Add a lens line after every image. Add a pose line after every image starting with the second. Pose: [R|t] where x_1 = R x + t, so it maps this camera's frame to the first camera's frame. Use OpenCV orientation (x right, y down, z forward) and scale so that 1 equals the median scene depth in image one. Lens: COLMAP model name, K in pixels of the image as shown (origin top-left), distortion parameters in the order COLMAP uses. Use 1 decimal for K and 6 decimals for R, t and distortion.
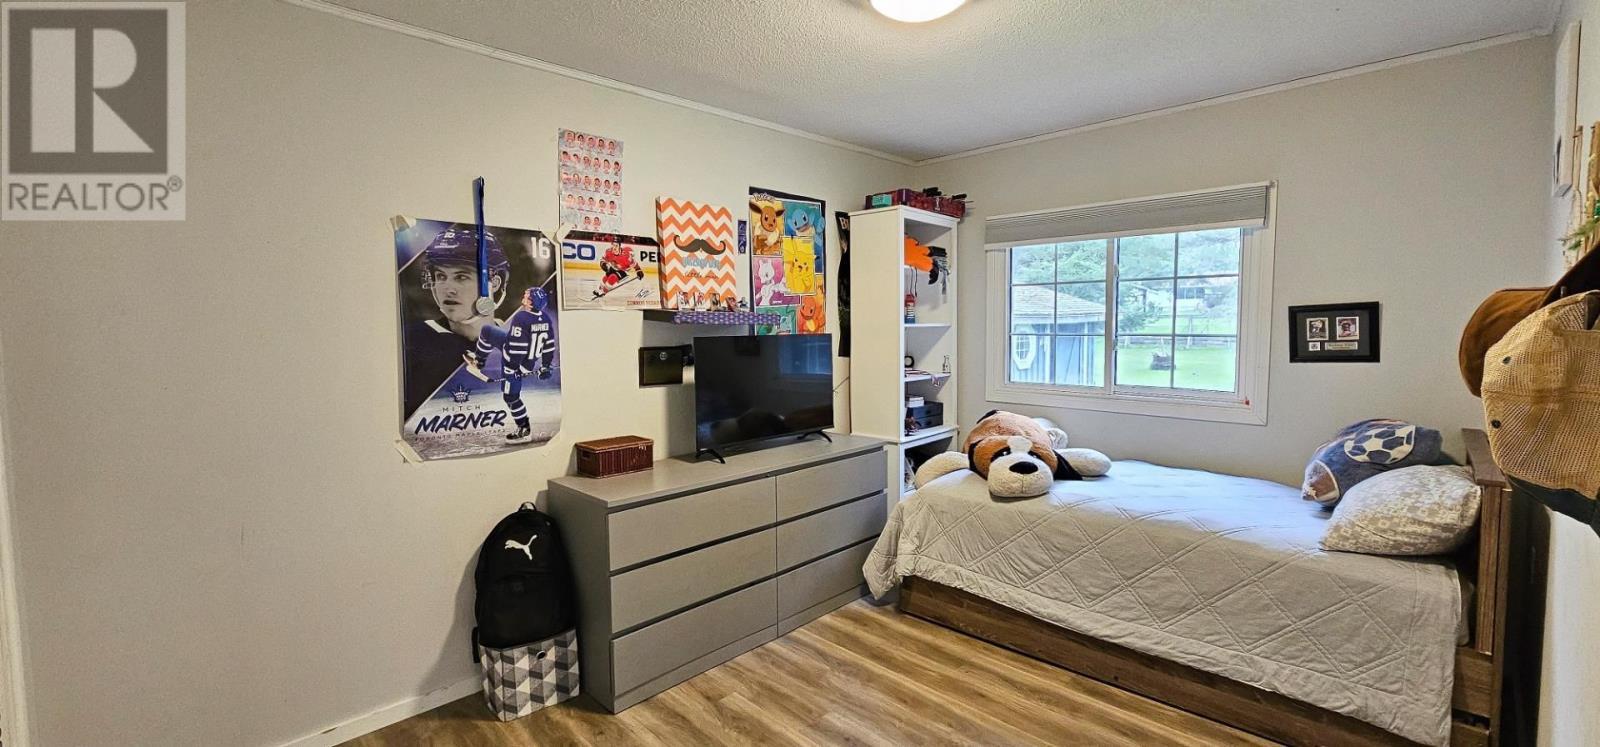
lens RADIAL K [[654.7, 0, 796.3], [0, 654.7, 364.1], [0, 0, 1]] dist [0.000089, -0.000521]
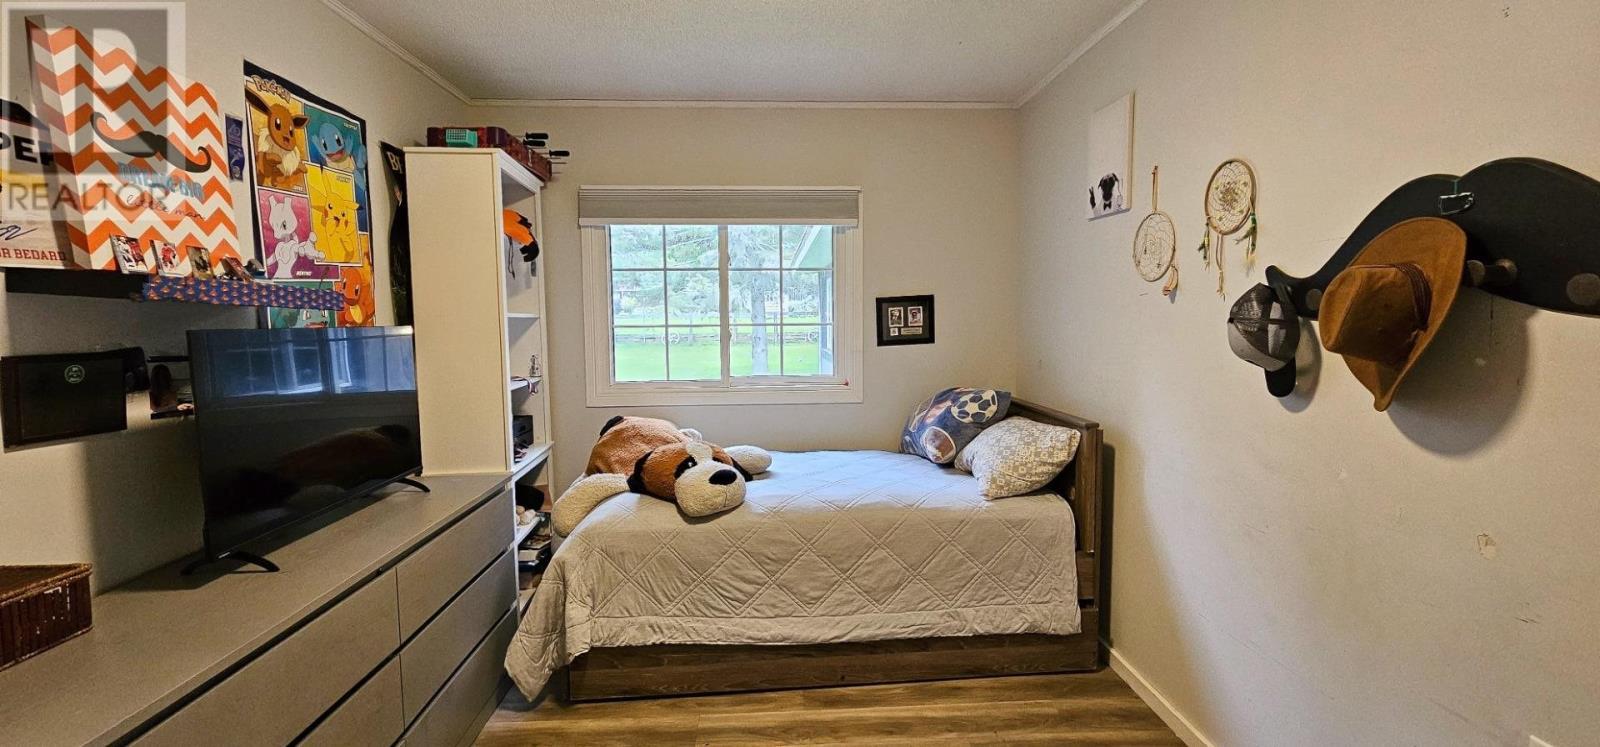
lens RADIAL K [[654.7, 0, 796.3], [0, 654.7, 364.1], [0, 0, 1]] dist [0.000089, -0.000521]
pose [[0.668301, -0.051149, 0.742131, -0.207033], [0.051774, 0.998412, 0.022189, -0.003962], [-0.742087, 0.023594, 0.669888, 0.331429]]
